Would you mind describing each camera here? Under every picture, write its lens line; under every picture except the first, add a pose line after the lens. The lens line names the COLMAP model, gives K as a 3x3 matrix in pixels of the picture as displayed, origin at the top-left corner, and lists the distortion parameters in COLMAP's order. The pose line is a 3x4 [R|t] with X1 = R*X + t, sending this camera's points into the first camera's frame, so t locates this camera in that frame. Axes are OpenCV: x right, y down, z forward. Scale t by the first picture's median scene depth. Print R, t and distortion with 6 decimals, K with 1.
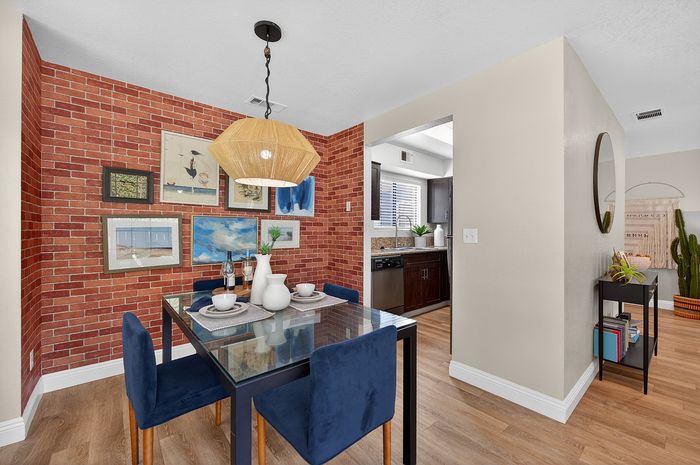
lens RADIAL K [[290.6, 0, 350.3], [0, 290.6, 229.7], [0, 0, 1]] dist [0.000534, -0.000296]
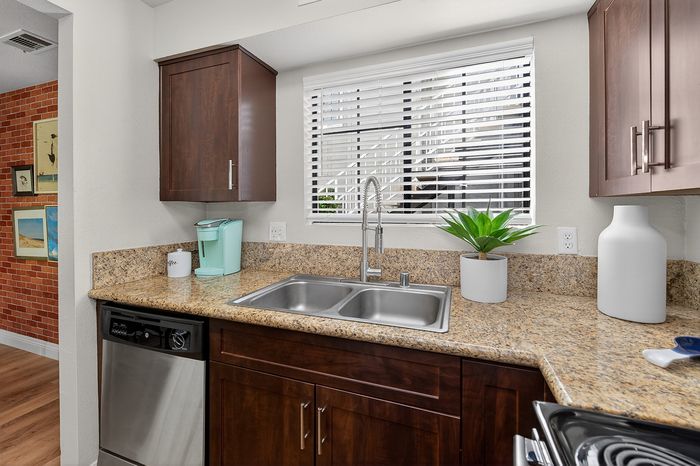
lens RADIAL K [[290.6, 0, 354.0], [0, 290.6, 205.8], [0, 0, 1]] dist [0.000534, -0.000296]
pose [[0.493603, -0.005874, -0.869668, 0.408239], [0.012057, 0.999927, 0.000089, -0.021135], [0.869604, -0.010529, 0.493638, 0.781784]]
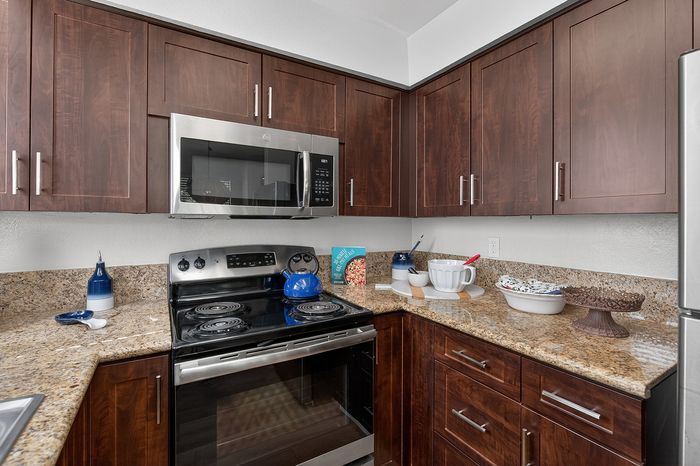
lens RADIAL K [[316.1, 0, 349.8], [0, 316.1, 222.6], [0, 0, 1]] dist [0.001073, -0.000615]
pose [[0.168963, -0.005714, 0.985606, 0.161229], [-0.009859, 0.999923, 0.007487, -0.022051], [-0.985573, -0.010982, 0.168893, 0.759878]]
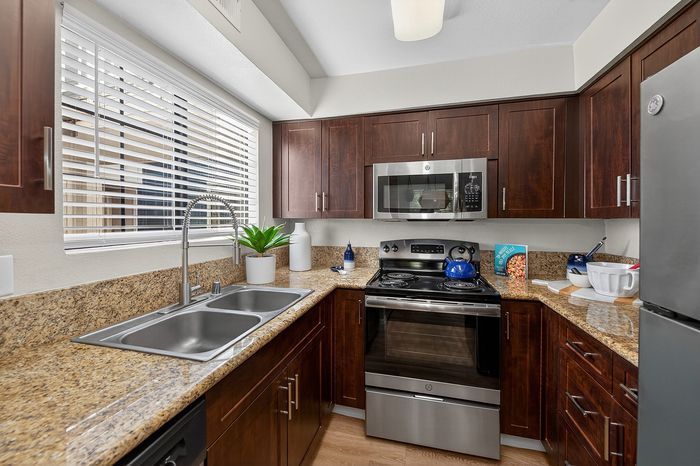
lens RADIAL K [[275.1, 0, 352.9], [0, 275.1, 223.7], [0, 0, 1]] dist [0.002954, -0.000073]
pose [[0.811776, -0.004487, 0.583951, 0.125702], [-0.004308, 0.999897, 0.013672, -0.023998], [-0.583953, -0.013614, 0.811673, 0.629651]]
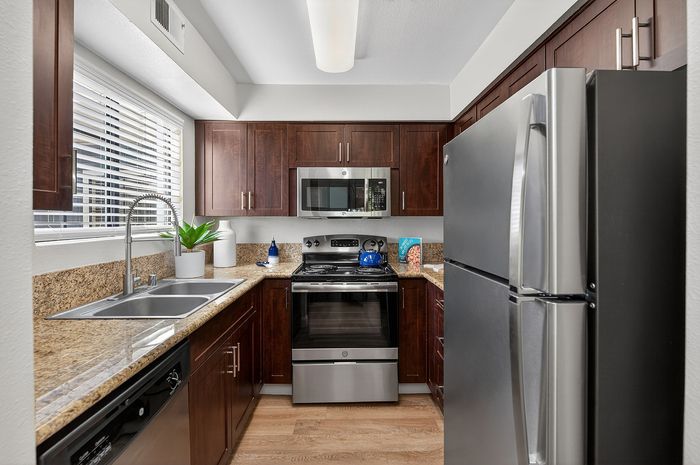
lens RADIAL K [[316.4, 0, 352.3], [0, 316.4, 222.1], [0, 0, 1]] dist [0.010724, 0.000284]
pose [[0.625383, -0.005436, 0.780299, 0.033781], [-0.002934, 0.999952, 0.009317, -0.021539], [-0.780312, -0.008116, 0.625338, 0.542152]]
